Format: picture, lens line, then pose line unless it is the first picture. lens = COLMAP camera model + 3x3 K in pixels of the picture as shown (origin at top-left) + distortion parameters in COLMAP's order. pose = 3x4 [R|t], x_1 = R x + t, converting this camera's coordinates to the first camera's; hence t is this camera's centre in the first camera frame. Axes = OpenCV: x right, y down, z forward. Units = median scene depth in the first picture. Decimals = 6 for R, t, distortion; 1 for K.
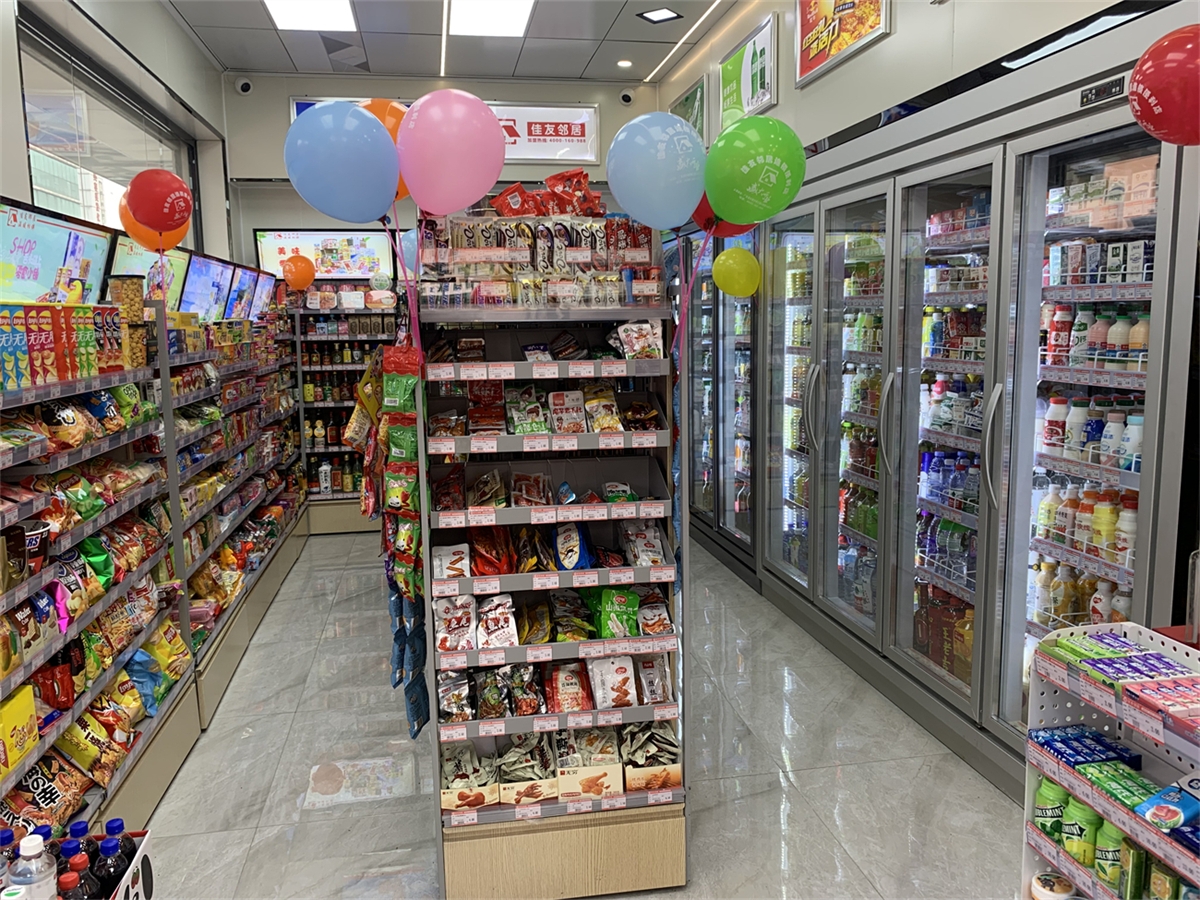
lens RADIAL K [[885.9, 0, 592.4], [0, 885.9, 443.4], [0, 0, 1]] dist [0.091441, -0.137746]
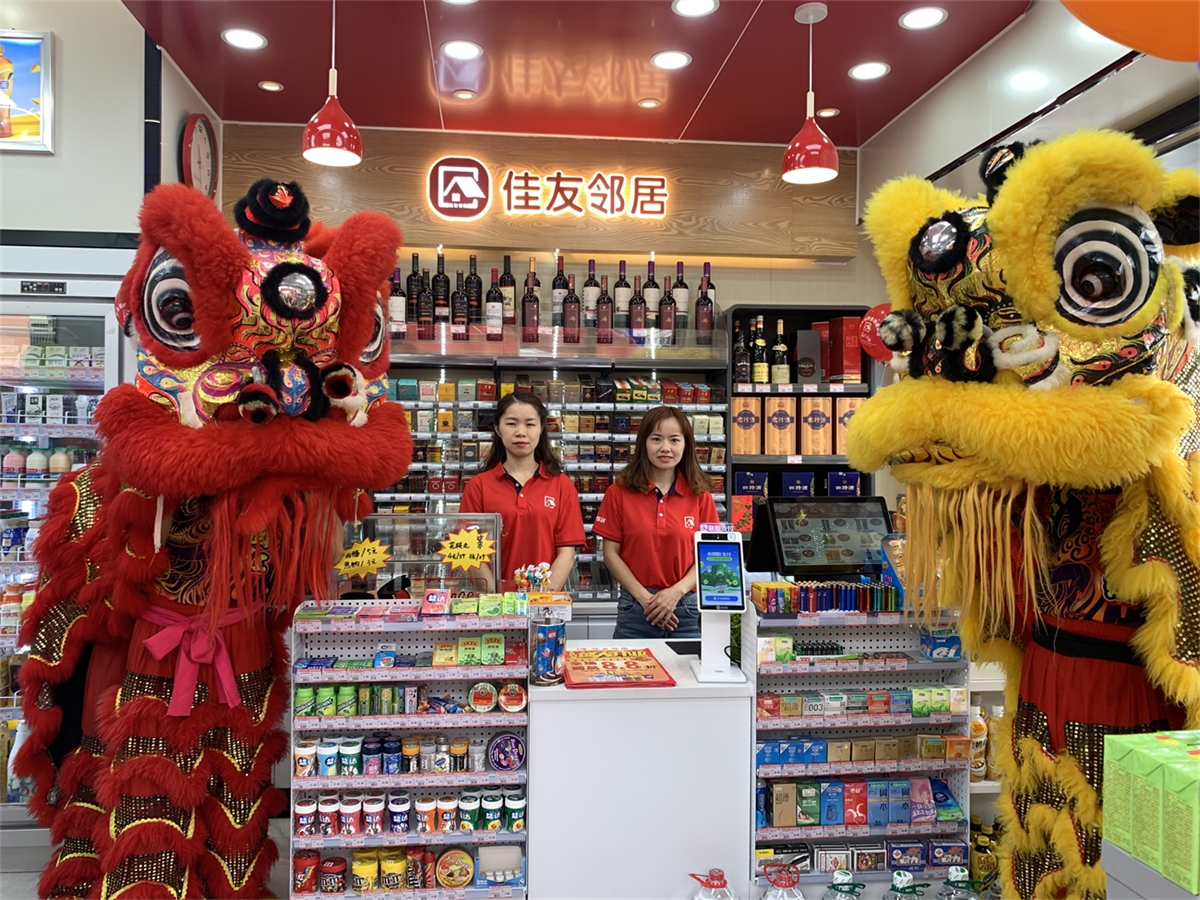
lens RADIAL K [[888.8, 0, 573.1], [0, 888.8, 444.9], [0, 0, 1]] dist [0.057310, -0.070485]
pose [[0.067048, 0.022659, 0.997492, -0.700538], [0.124019, 0.991800, -0.030866, -0.005854], [-0.990012, 0.125778, 0.063688, 0.122561]]
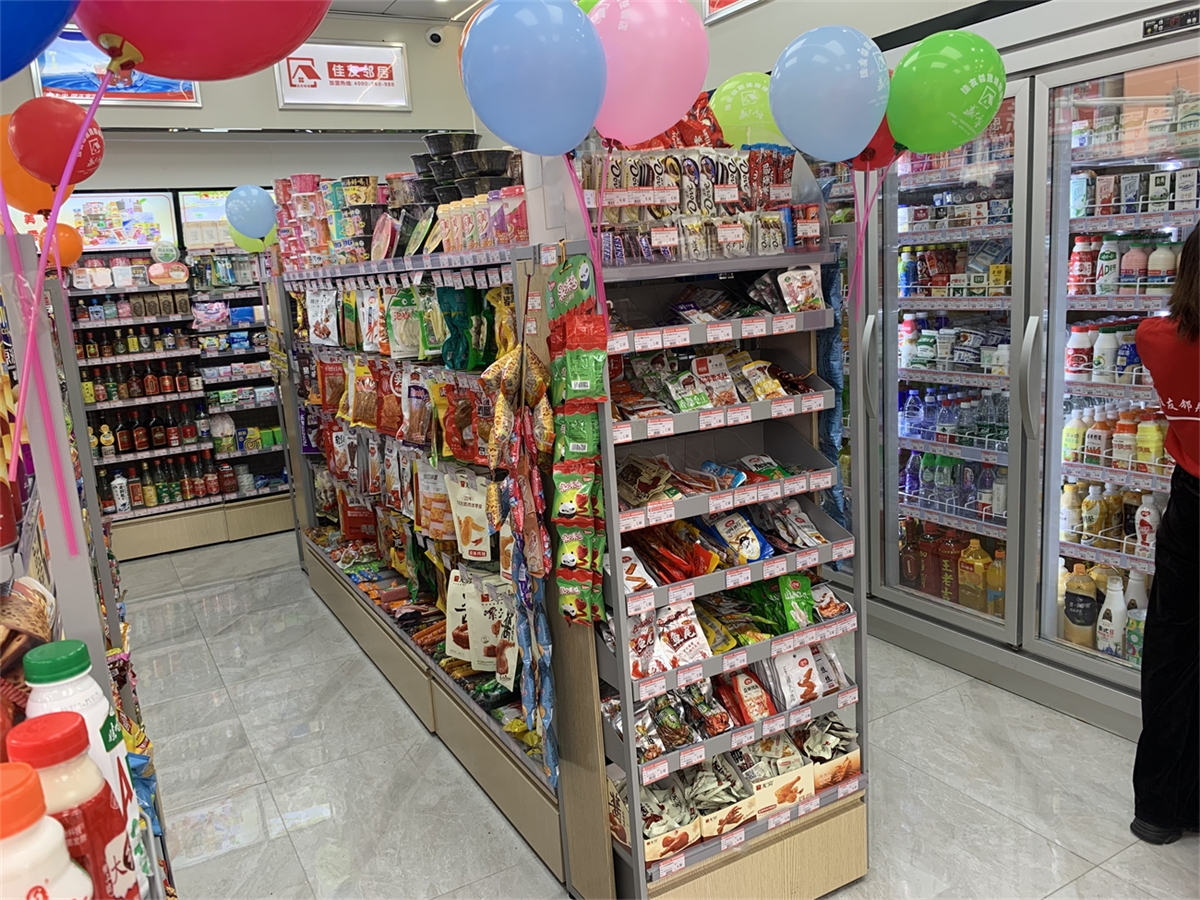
lens RADIAL K [[888.8, 0, 573.1], [0, 888.8, 444.9], [0, 0, 1]] dist [0.057310, -0.070485]
pose [[0.945241, -0.109554, 0.307438, -0.414447], [0.096823, 0.993702, 0.056411, -0.033094], [-0.311682, -0.023555, 0.949895, 0.212378]]
